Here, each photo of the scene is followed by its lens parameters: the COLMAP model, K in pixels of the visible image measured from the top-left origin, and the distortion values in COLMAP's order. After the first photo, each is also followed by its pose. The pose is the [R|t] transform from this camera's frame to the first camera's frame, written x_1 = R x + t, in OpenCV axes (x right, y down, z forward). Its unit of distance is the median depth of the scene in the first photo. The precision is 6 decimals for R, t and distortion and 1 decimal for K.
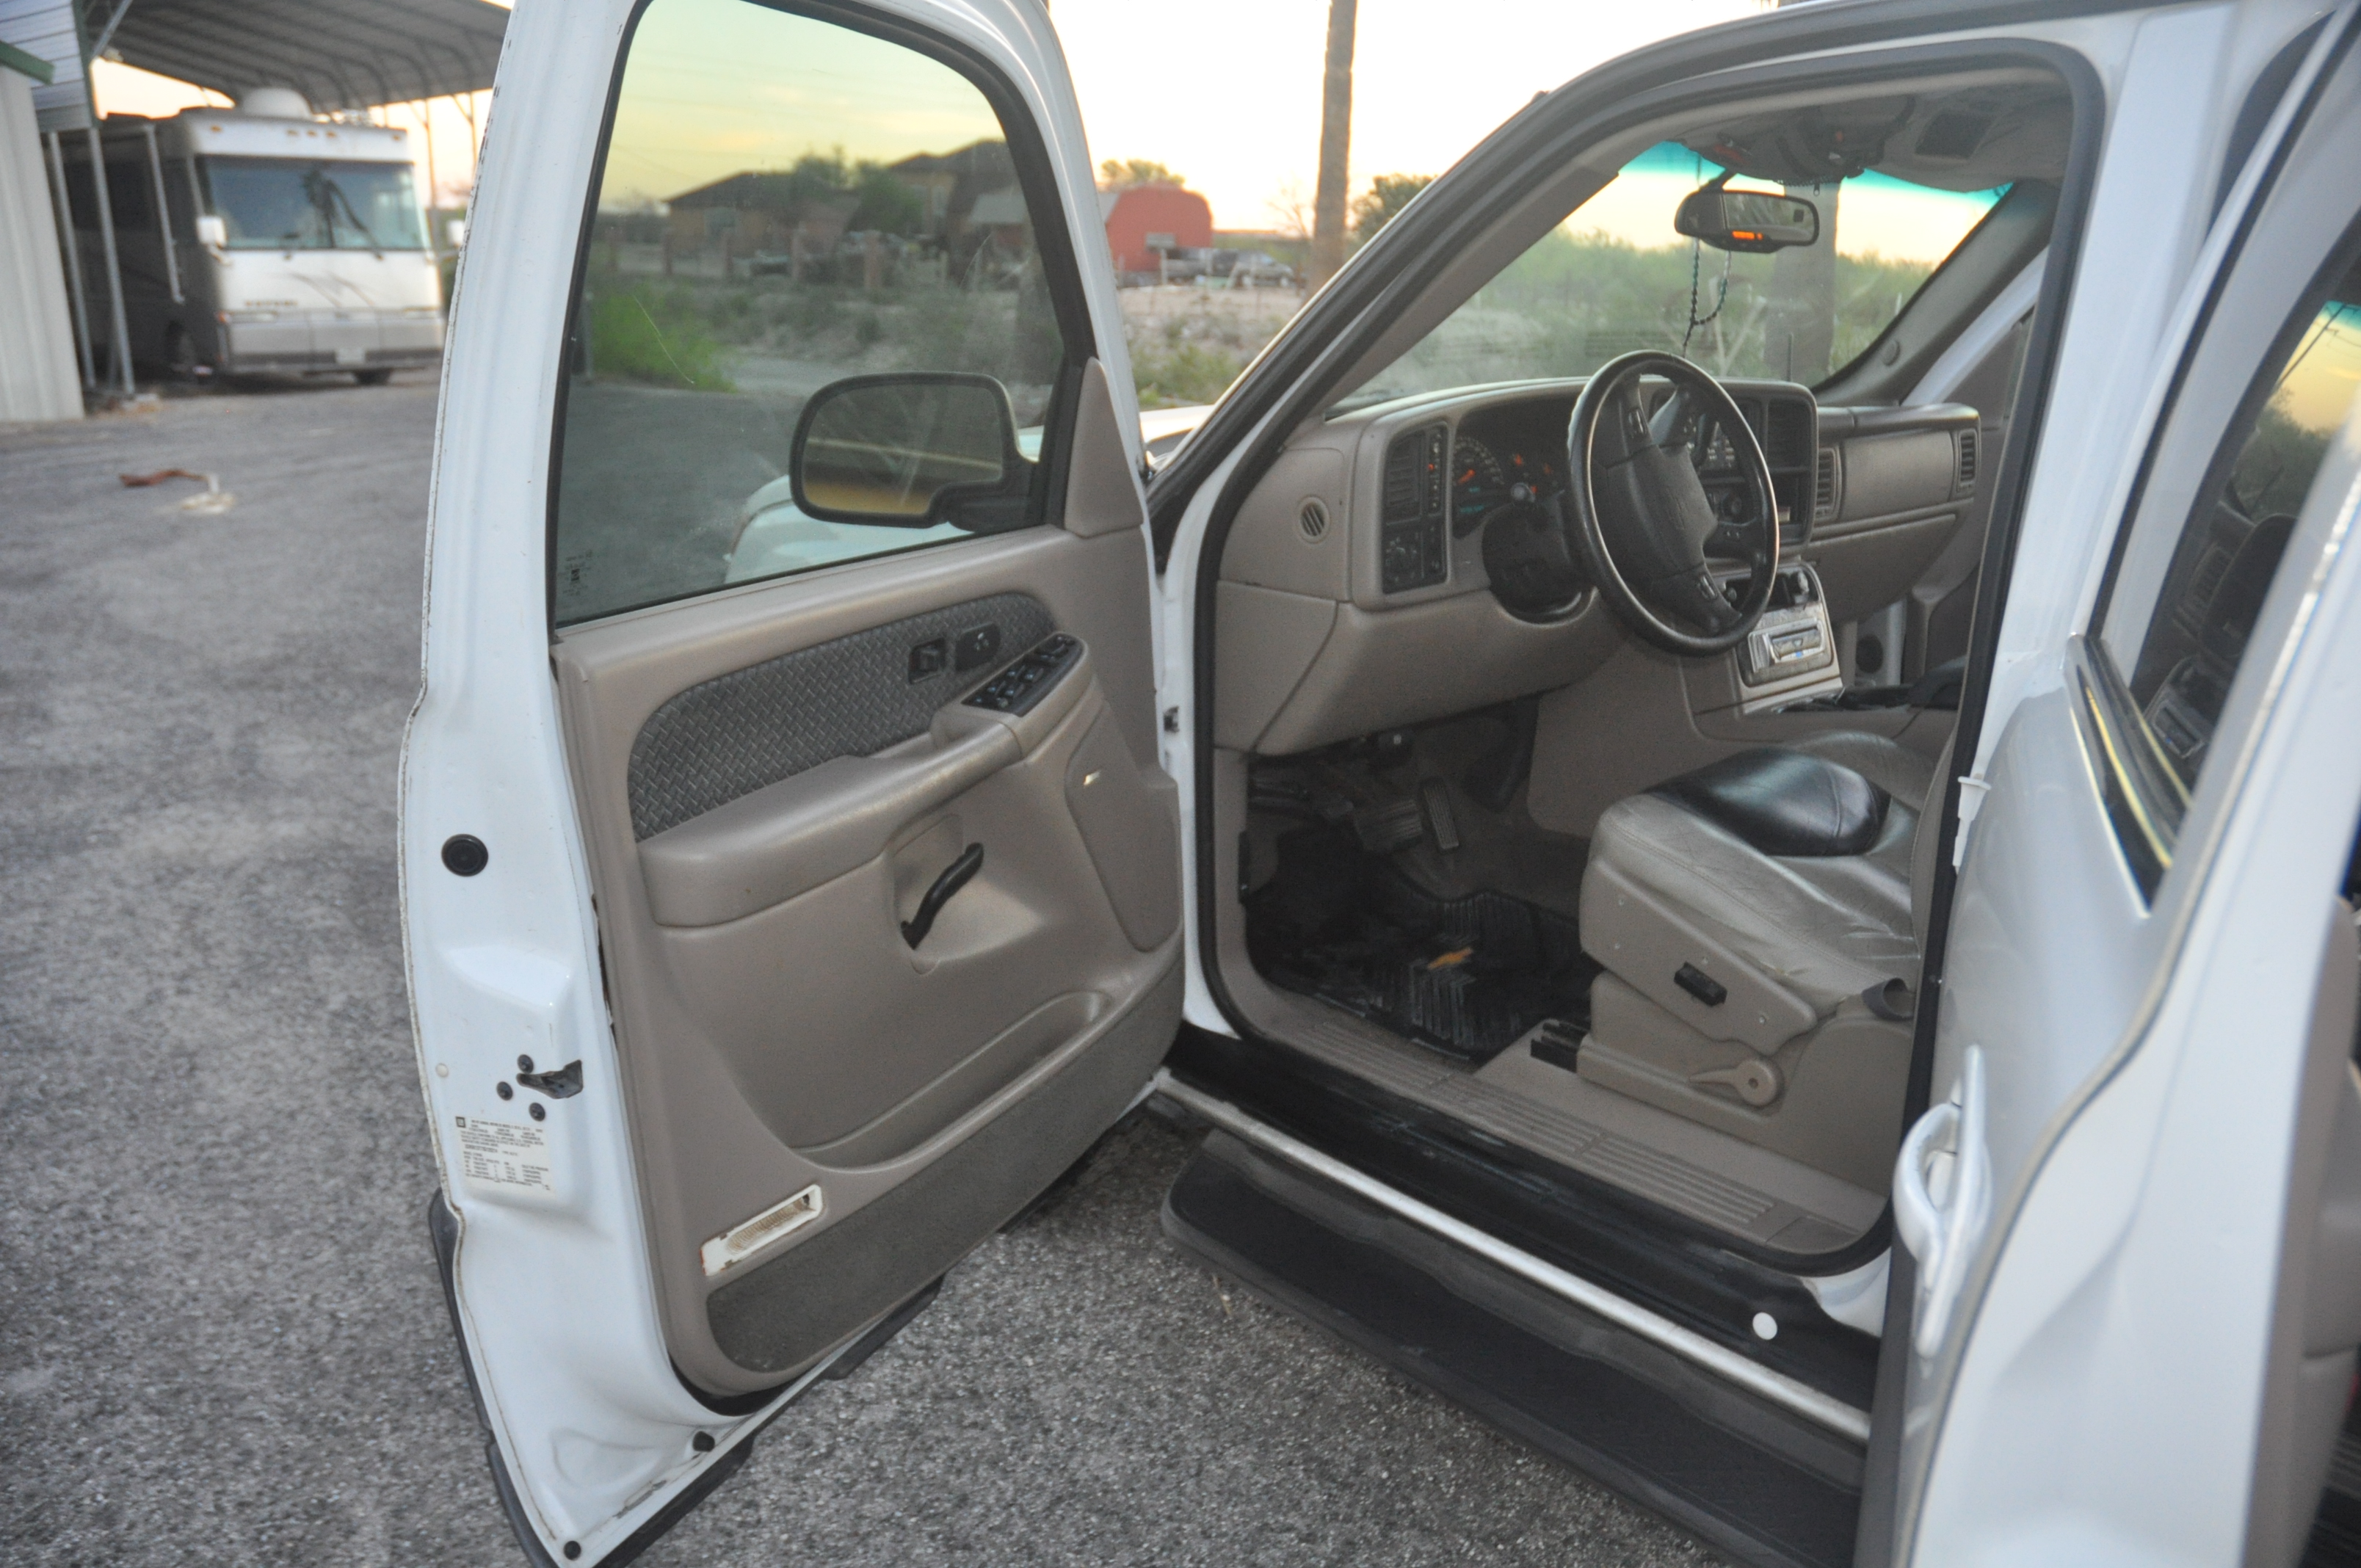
lens RADIAL K [[1846.1, 0, 1190.9], [0, 1846.1, 779.2], [0, 0, 1]] dist [-0.138638, 0.125679]
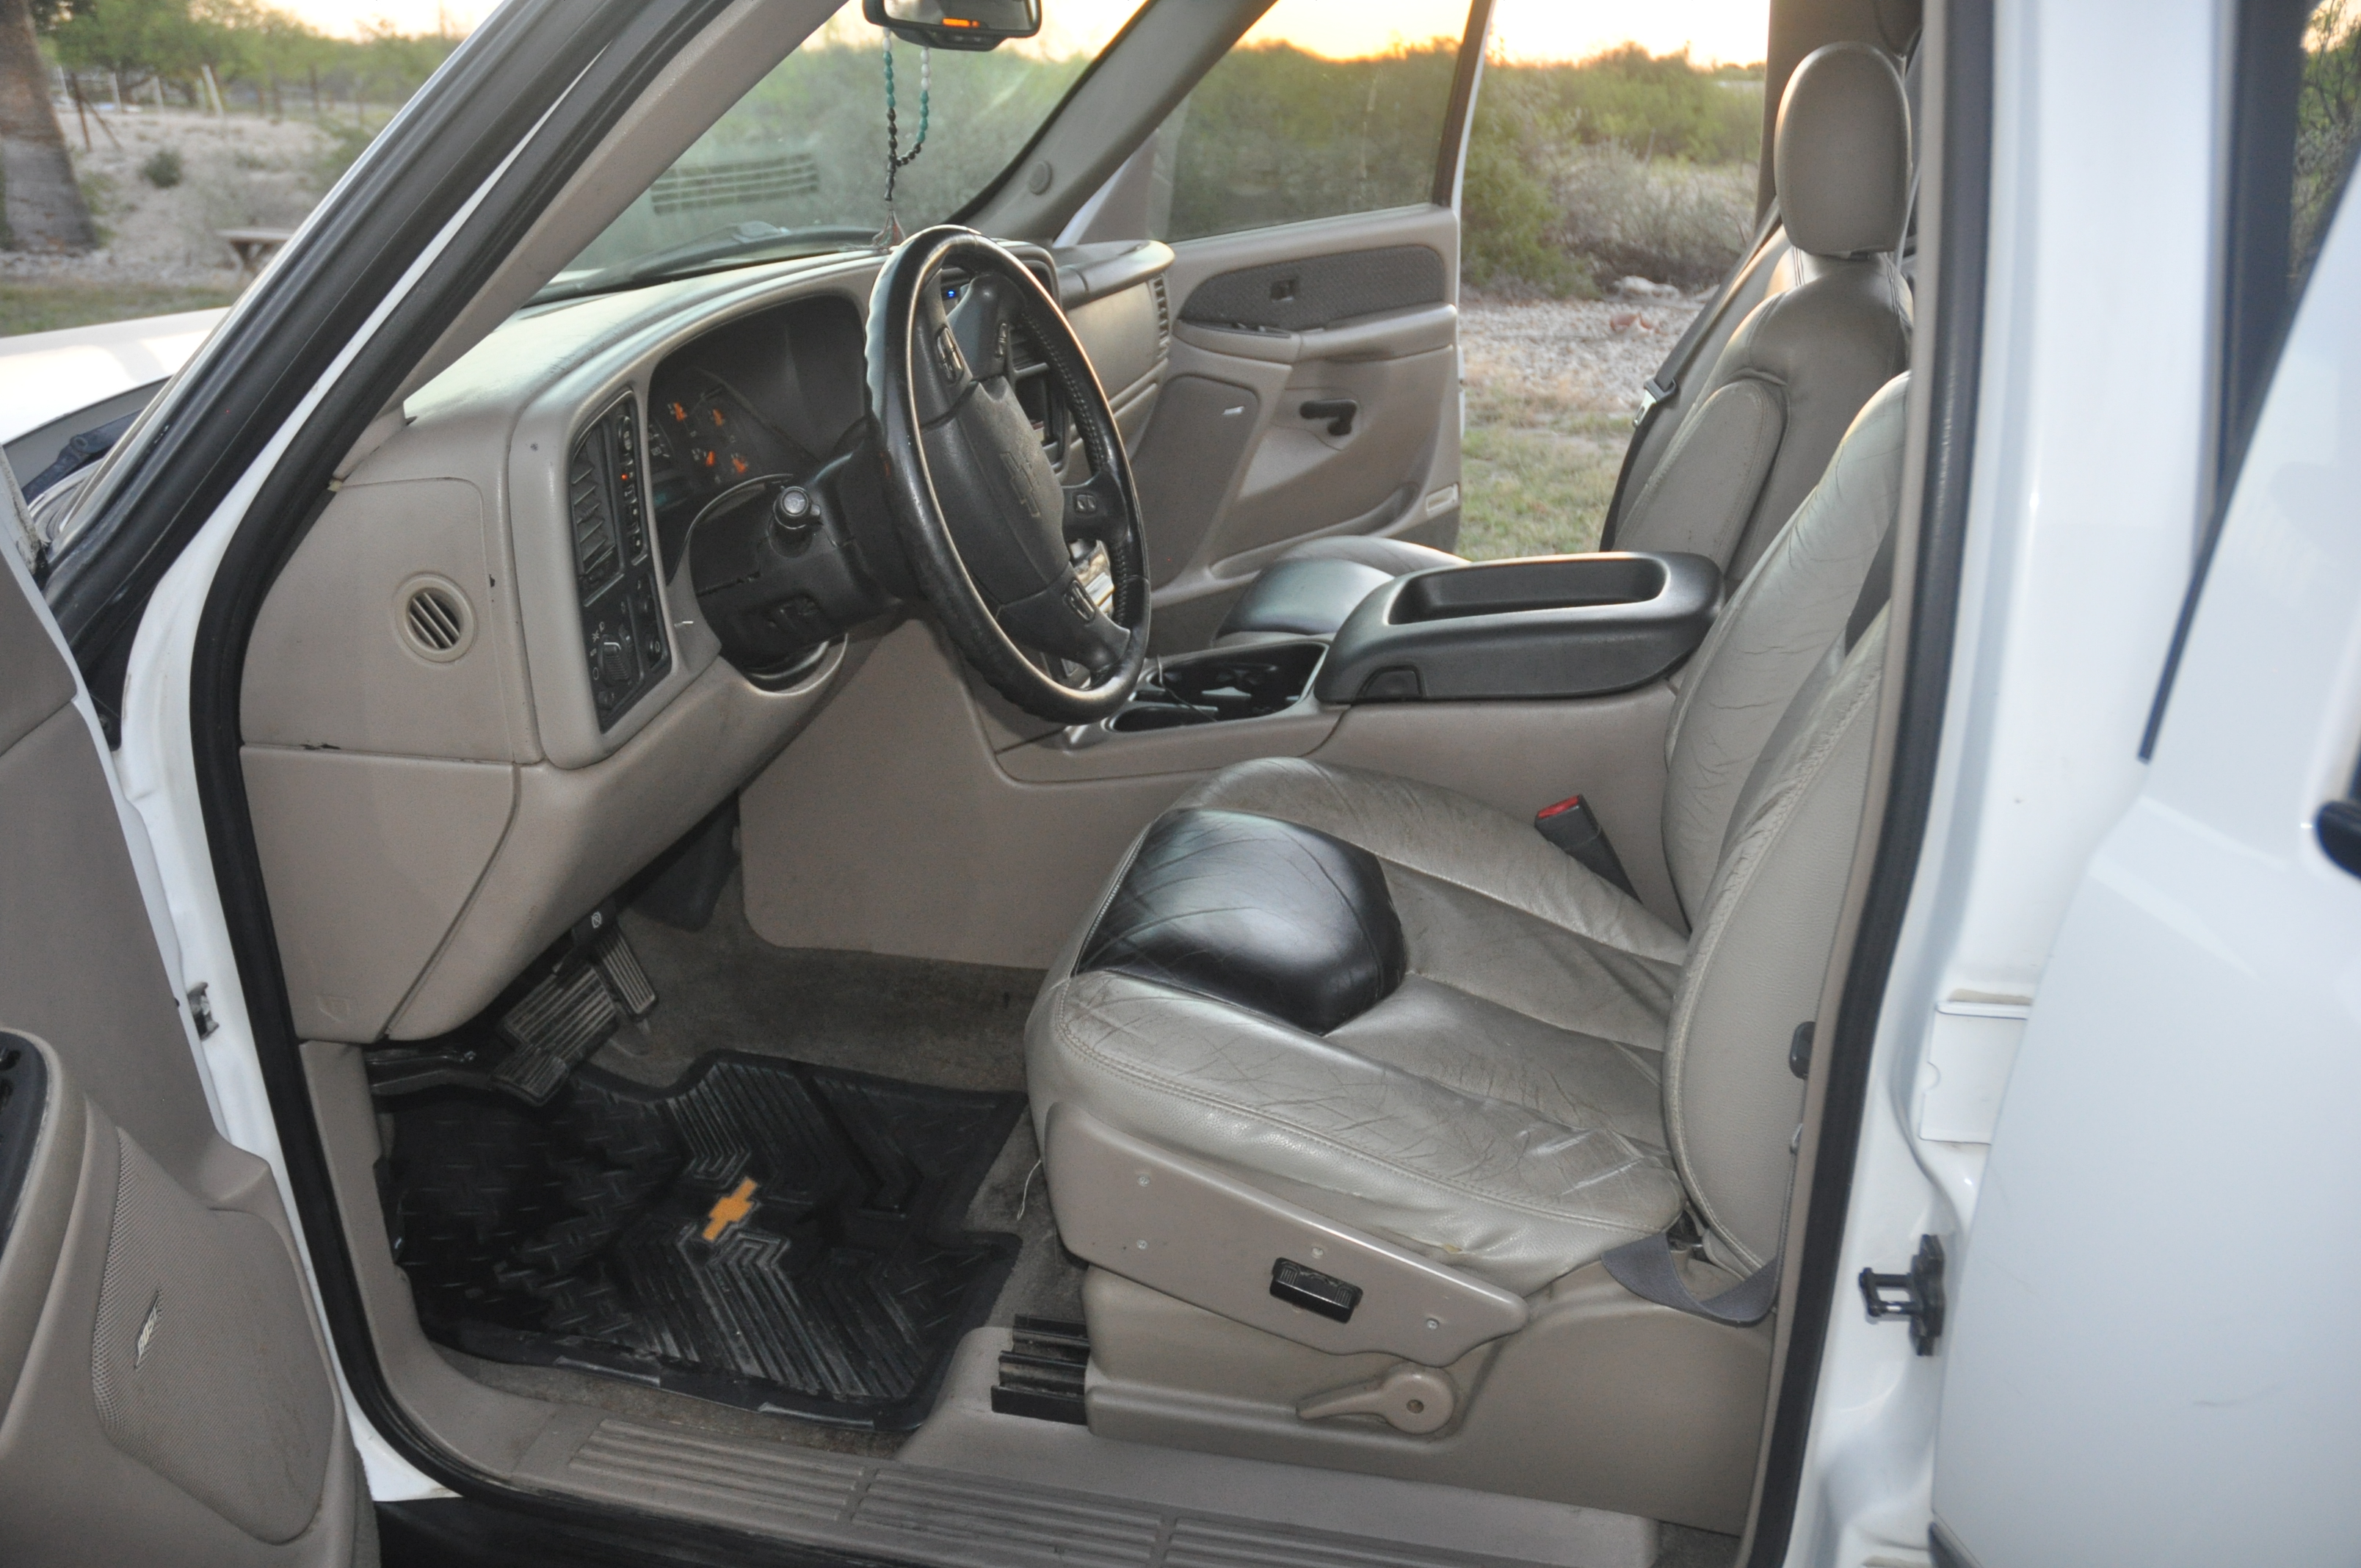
lens RADIAL K [[1846.1, 0, 1155.5], [0, 1846.1, 800.9], [0, 0, 1]] dist [-0.138638, 0.125679]
pose [[0.818413, -0.227966, 0.527477, -0.044916], [0.166915, 0.972672, 0.161393, -0.134197], [-0.549854, -0.044042, 0.834099, 0.450663]]
